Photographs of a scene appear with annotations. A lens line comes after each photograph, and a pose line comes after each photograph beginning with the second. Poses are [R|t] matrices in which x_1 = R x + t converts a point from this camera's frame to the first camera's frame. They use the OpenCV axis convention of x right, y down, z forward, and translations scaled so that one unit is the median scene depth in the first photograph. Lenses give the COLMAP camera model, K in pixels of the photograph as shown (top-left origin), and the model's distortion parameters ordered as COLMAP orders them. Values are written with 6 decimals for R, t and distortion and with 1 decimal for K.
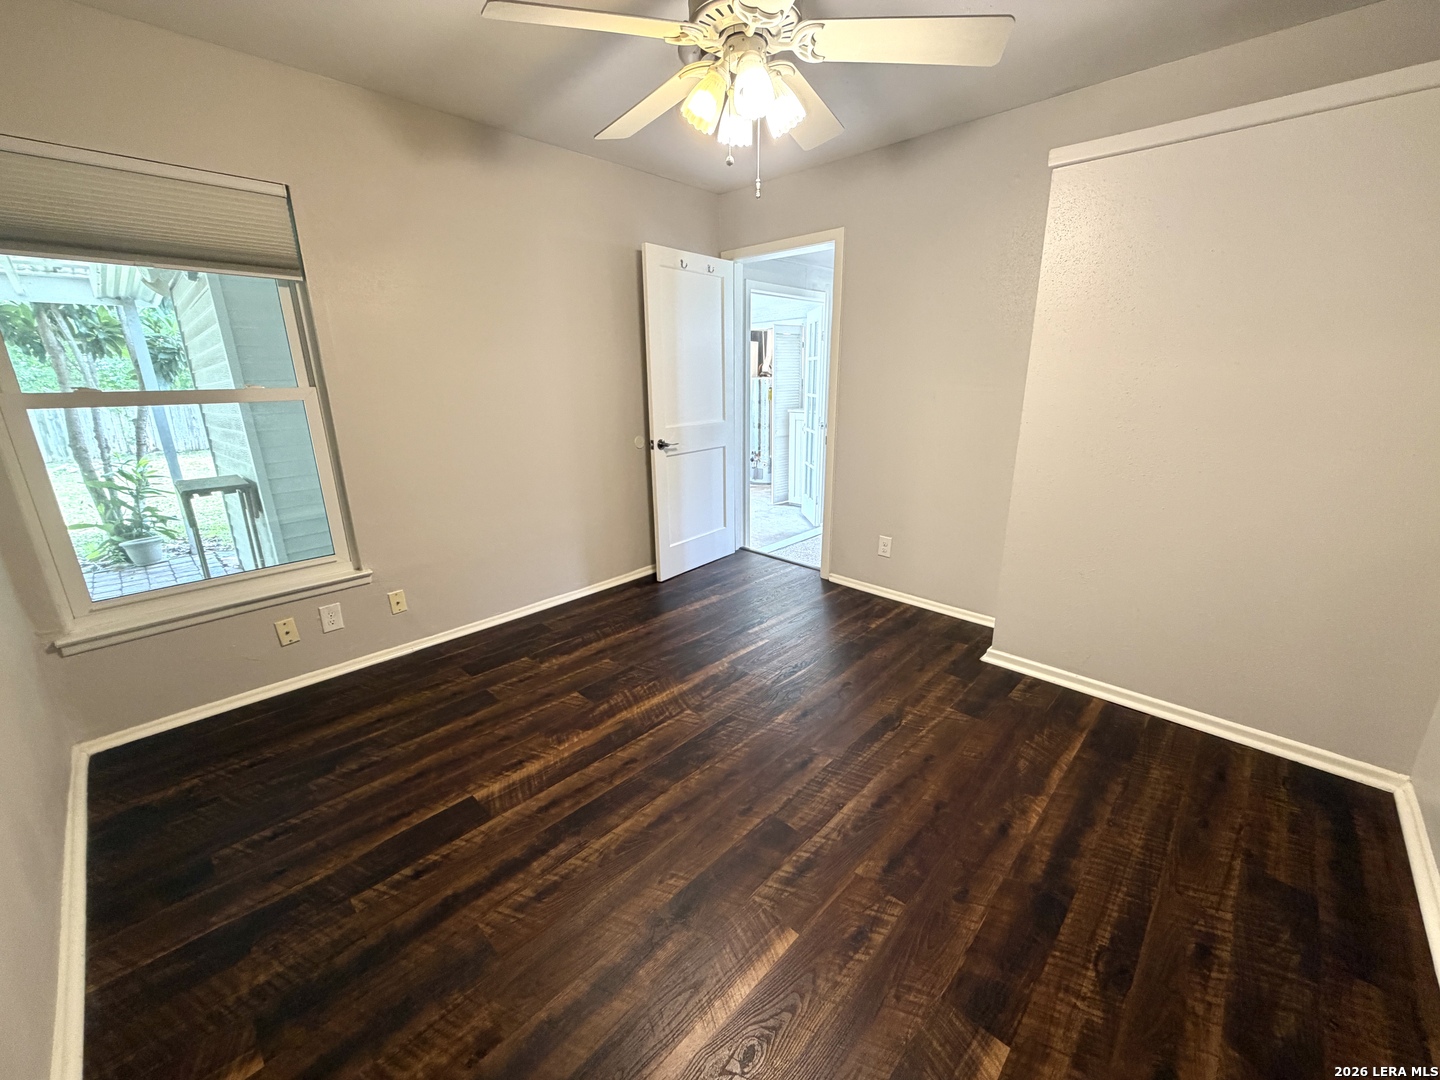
lens RADIAL K [[570.9, 0, 715.2], [0, 570.9, 551.5], [0, 0, 1]] dist [-0.009016, 0.000090]
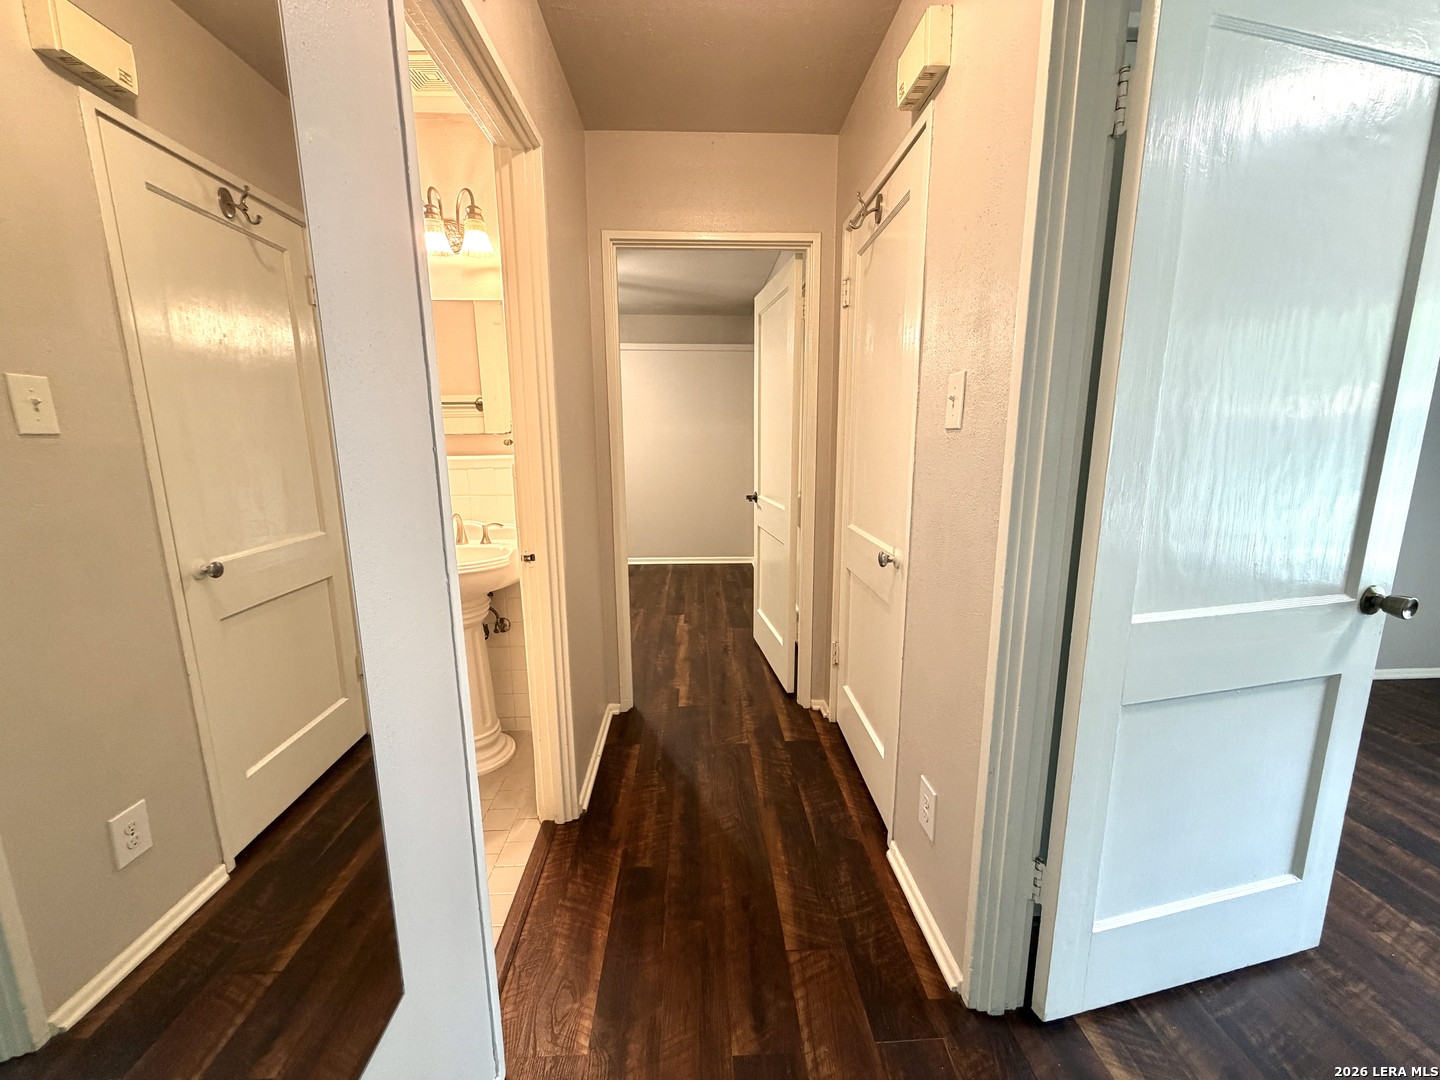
lens RADIAL K [[570.9, 0, 722.7], [0, 570.9, 539.9], [0, 0, 1]] dist [-0.009016, 0.000090]
pose [[0.685726, -0.140494, 0.714171, -1.311275], [0.237432, 0.970699, -0.037016, 0.438201], [-0.688045, 0.194949, 0.698991, -1.284886]]
